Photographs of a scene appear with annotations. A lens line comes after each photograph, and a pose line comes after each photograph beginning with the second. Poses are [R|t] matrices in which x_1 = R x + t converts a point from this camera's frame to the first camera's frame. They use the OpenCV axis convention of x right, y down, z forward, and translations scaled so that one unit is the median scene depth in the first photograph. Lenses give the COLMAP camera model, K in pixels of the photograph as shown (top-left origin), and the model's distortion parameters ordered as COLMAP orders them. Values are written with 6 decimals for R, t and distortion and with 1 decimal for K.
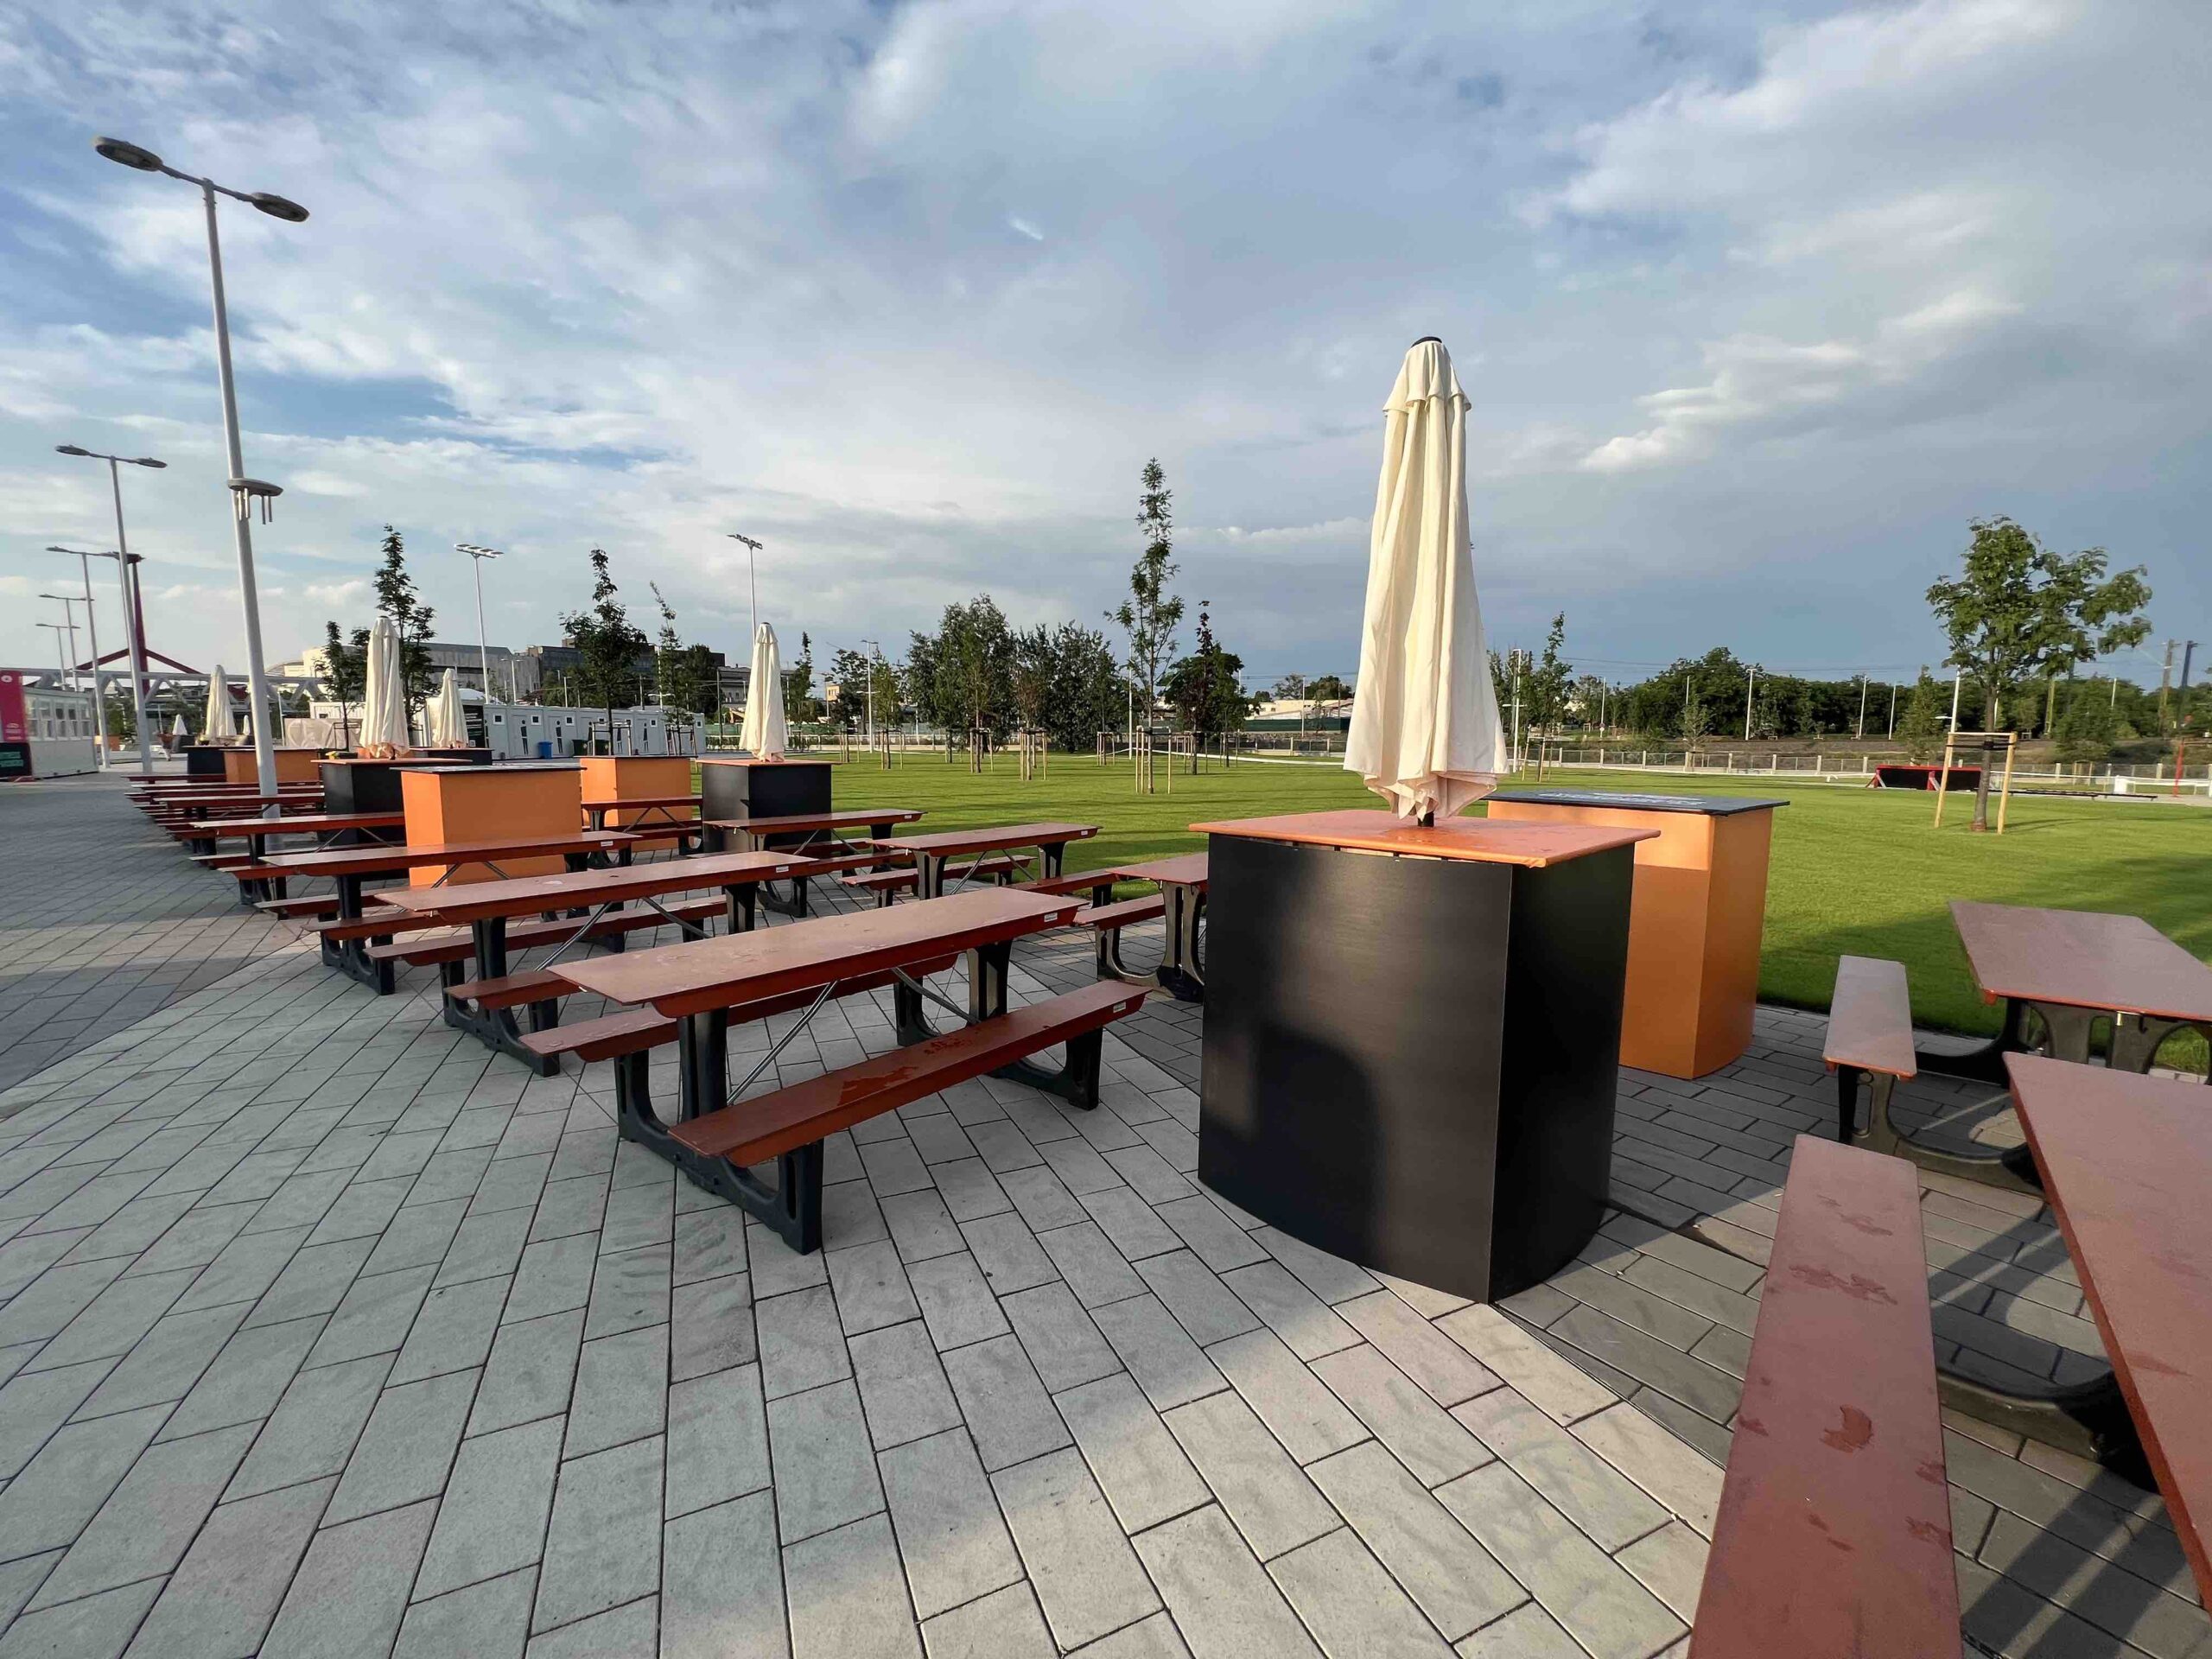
lens RADIAL K [[884.4, 0, 1095.5], [0, 884.4, 840.0], [0, 0, 1]] dist [-0.003087, 0.000646]
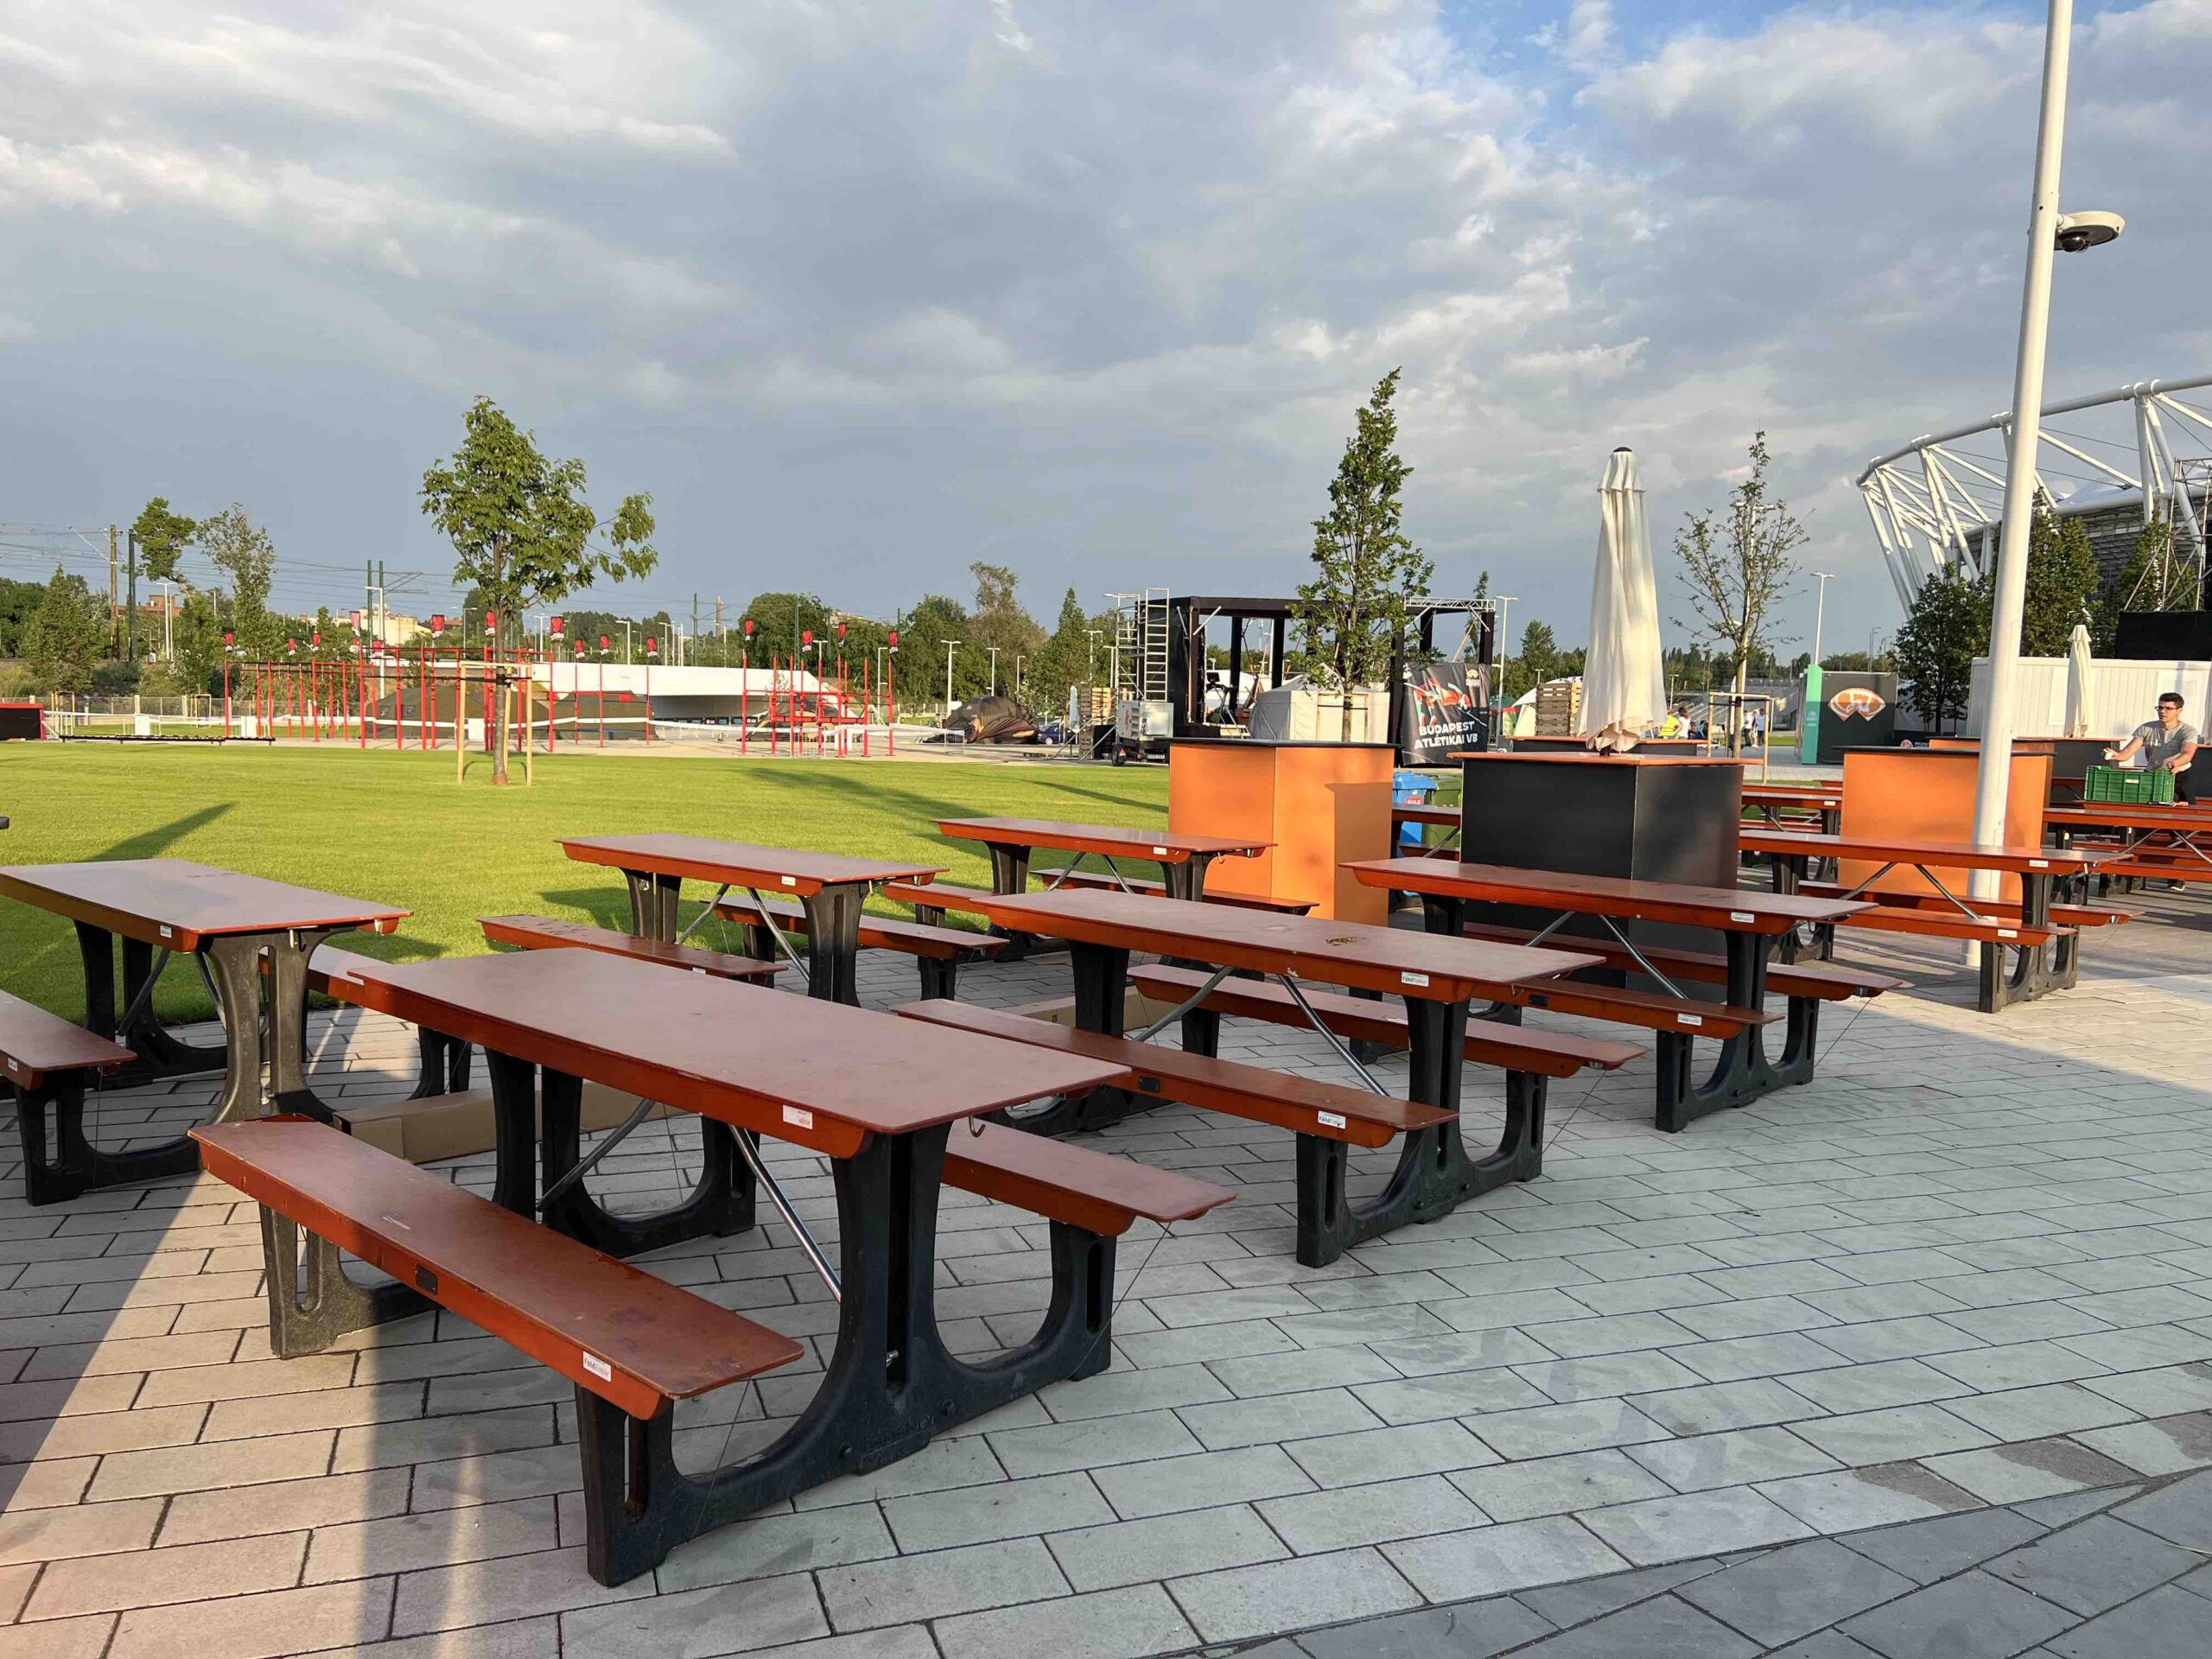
lens RADIAL K [[1663.2, 0, 1107.9], [0, 1663.2, 825.4], [0, 0, 1]] dist [0.038789, -0.033608]
pose [[0.089908, -0.081359, 0.992621, -1.081845], [0.089831, 0.993258, 0.073274, -0.077033], [-0.991891, 0.082580, 0.096610, 0.656925]]
